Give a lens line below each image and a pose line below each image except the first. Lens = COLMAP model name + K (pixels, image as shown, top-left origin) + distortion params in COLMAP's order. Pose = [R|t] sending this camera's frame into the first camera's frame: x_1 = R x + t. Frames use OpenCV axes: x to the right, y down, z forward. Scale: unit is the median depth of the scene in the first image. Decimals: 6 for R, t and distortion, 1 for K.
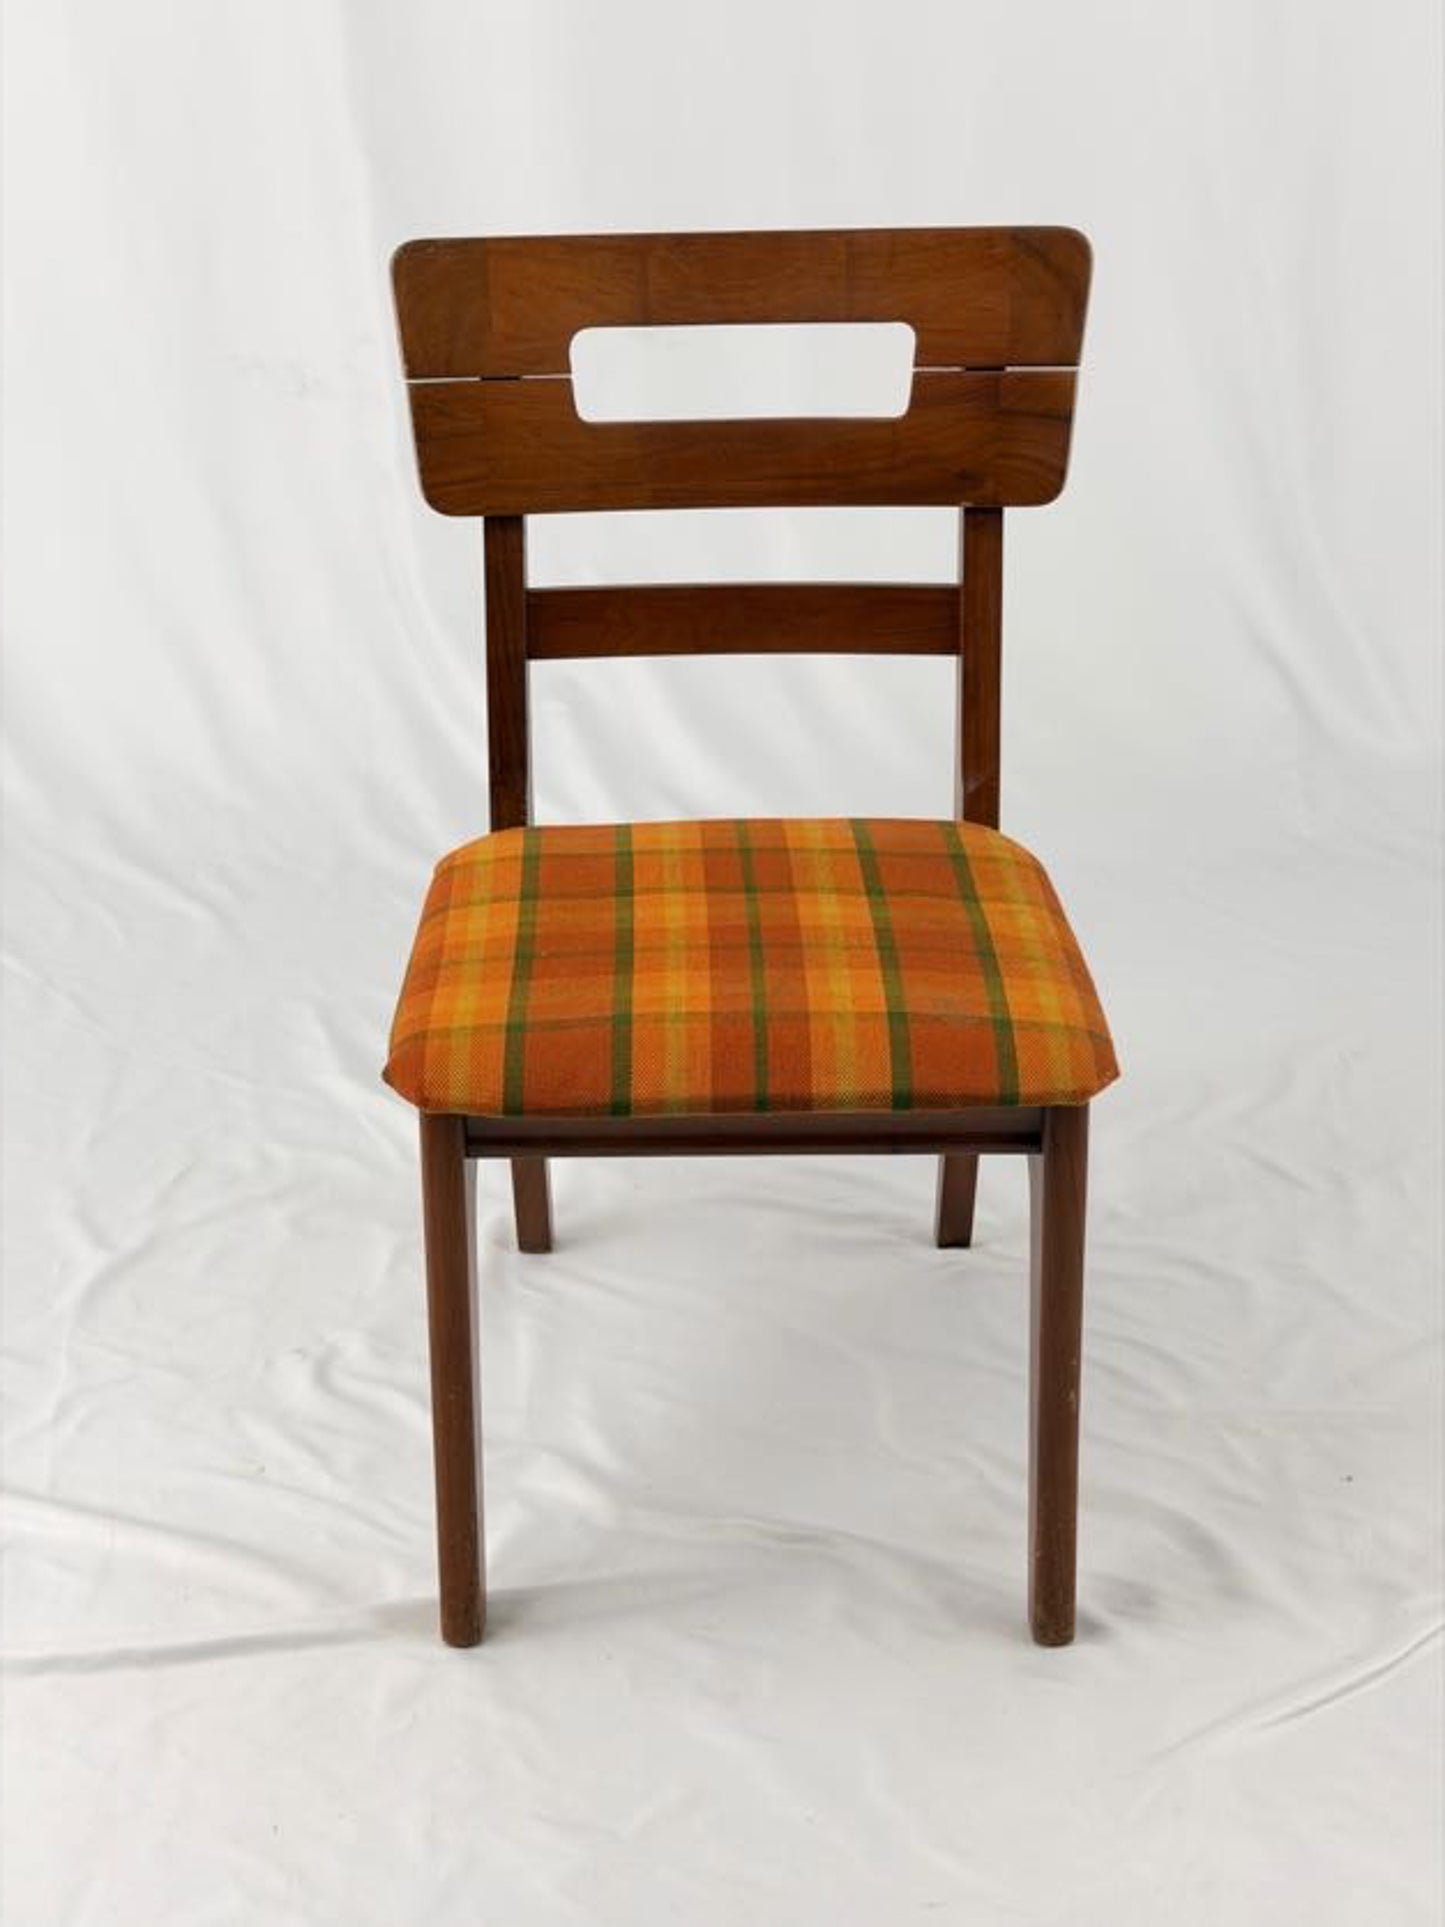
lens RADIAL K [[2997.4, 0, 722.5], [0, 2997.4, 963.5], [0, 0, 1]] dist [0.004314, -0.048161]
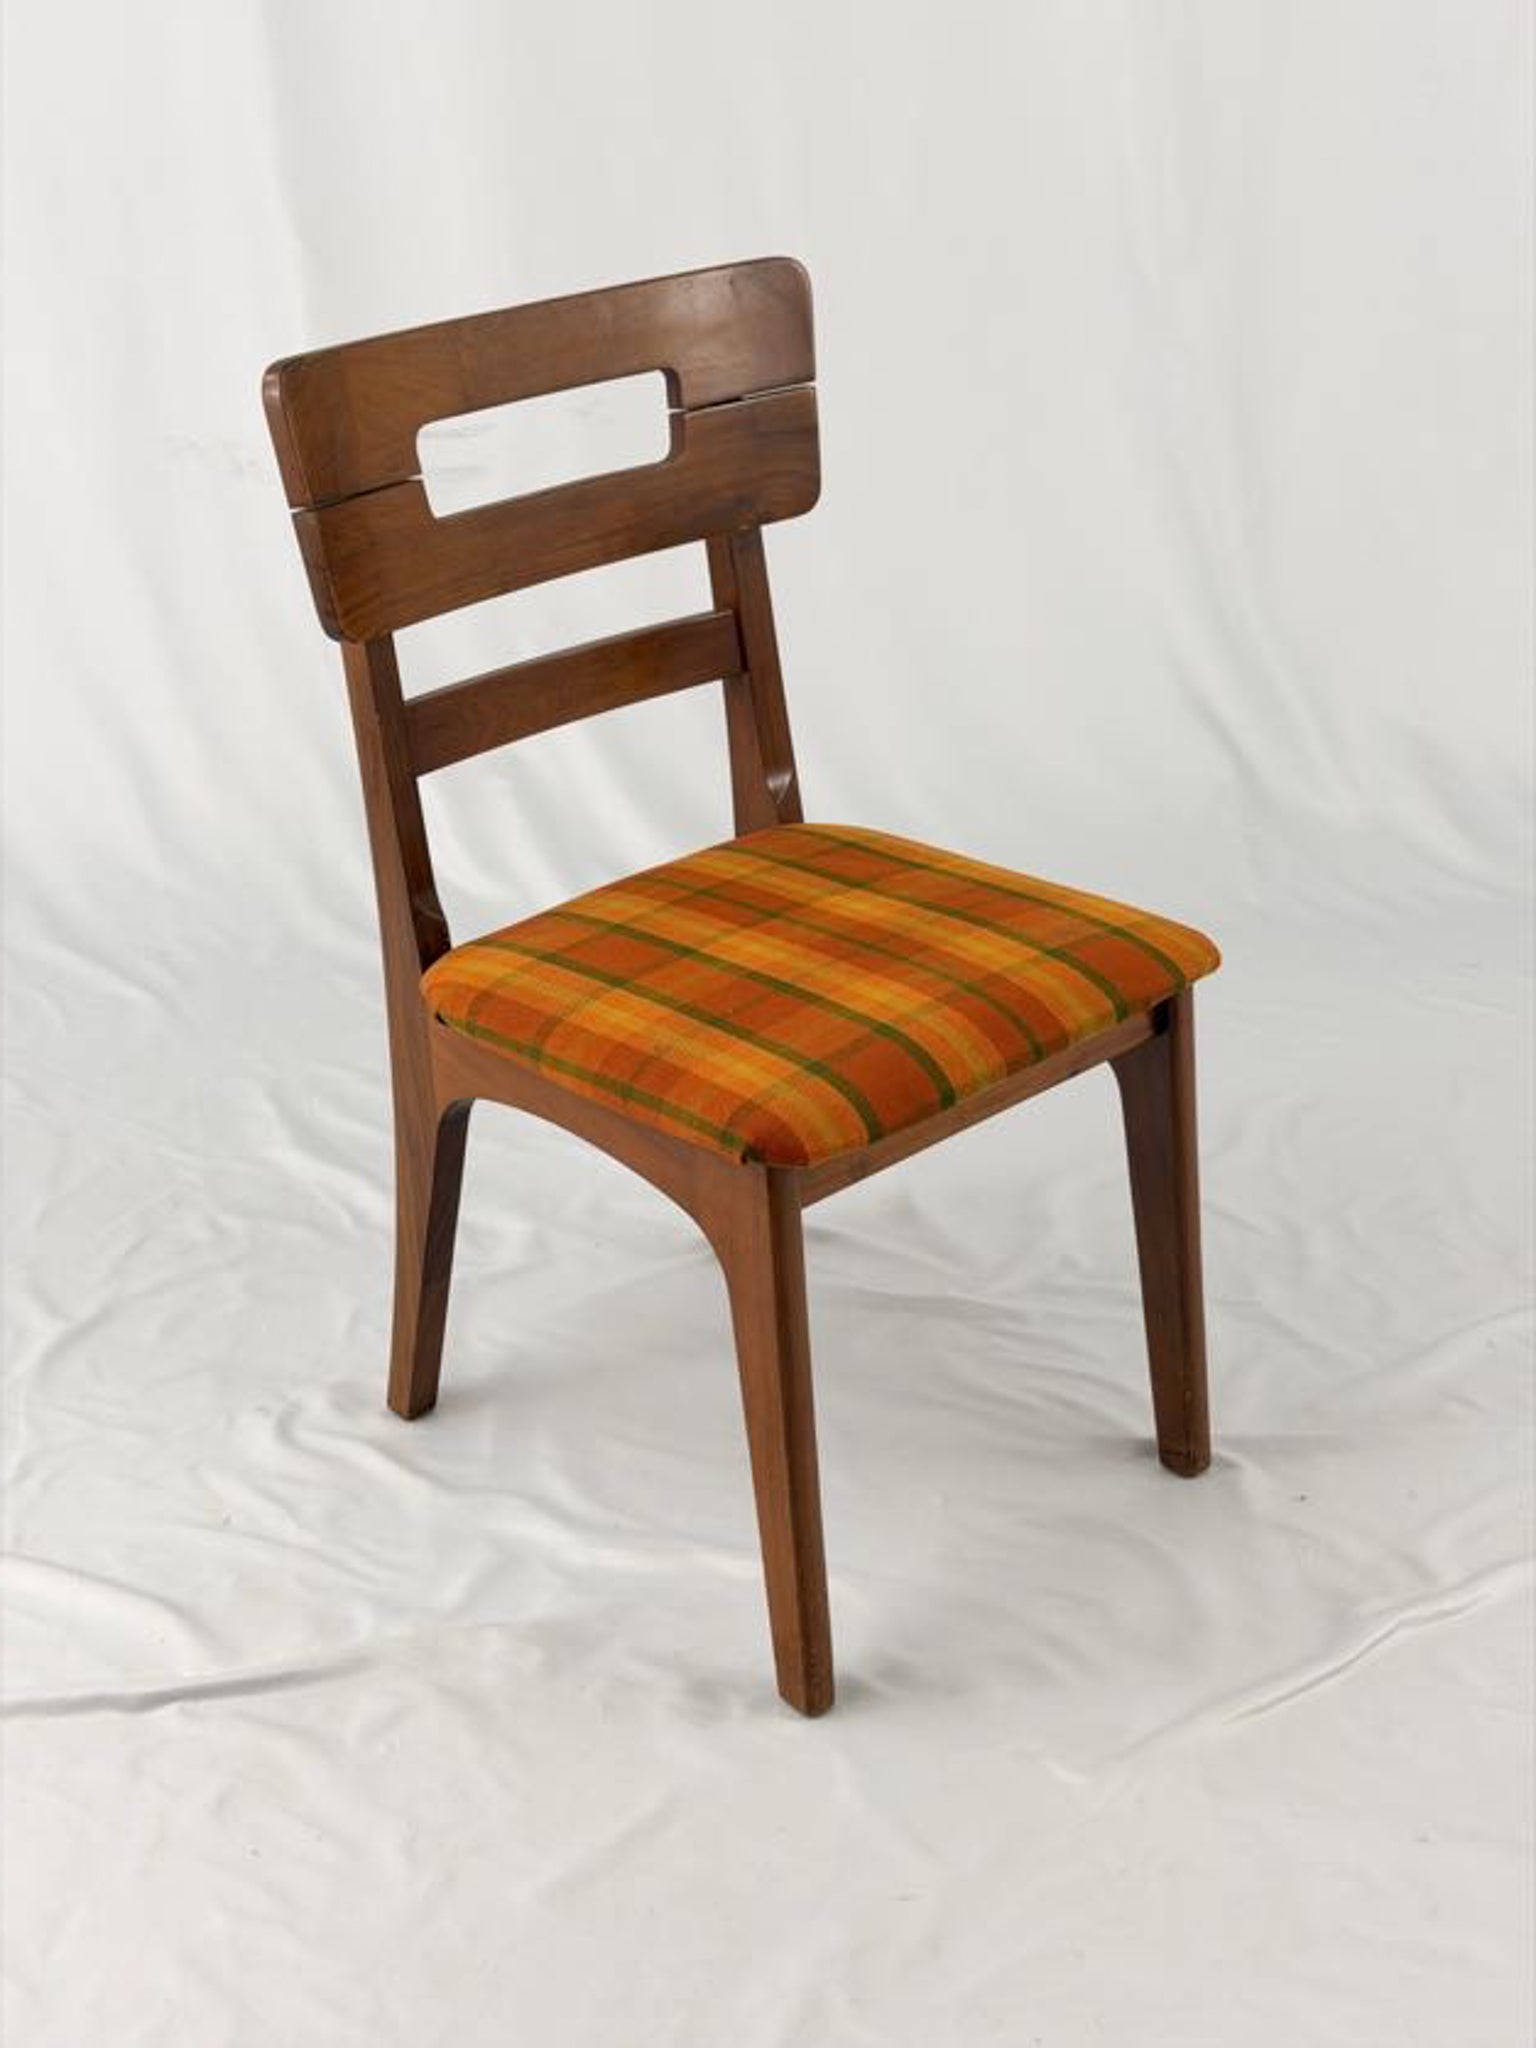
lens RADIAL K [[3185.6, 0, 768.0], [0, 3185.6, 1024.0], [0, 0, 1]] dist [0.004314, -0.048161]
pose [[0.674445, -0.286333, 0.680542, -0.729902], [0.315017, 0.945227, 0.085502, -0.081243], [-0.667748, 0.156716, 0.727703, 0.202479]]
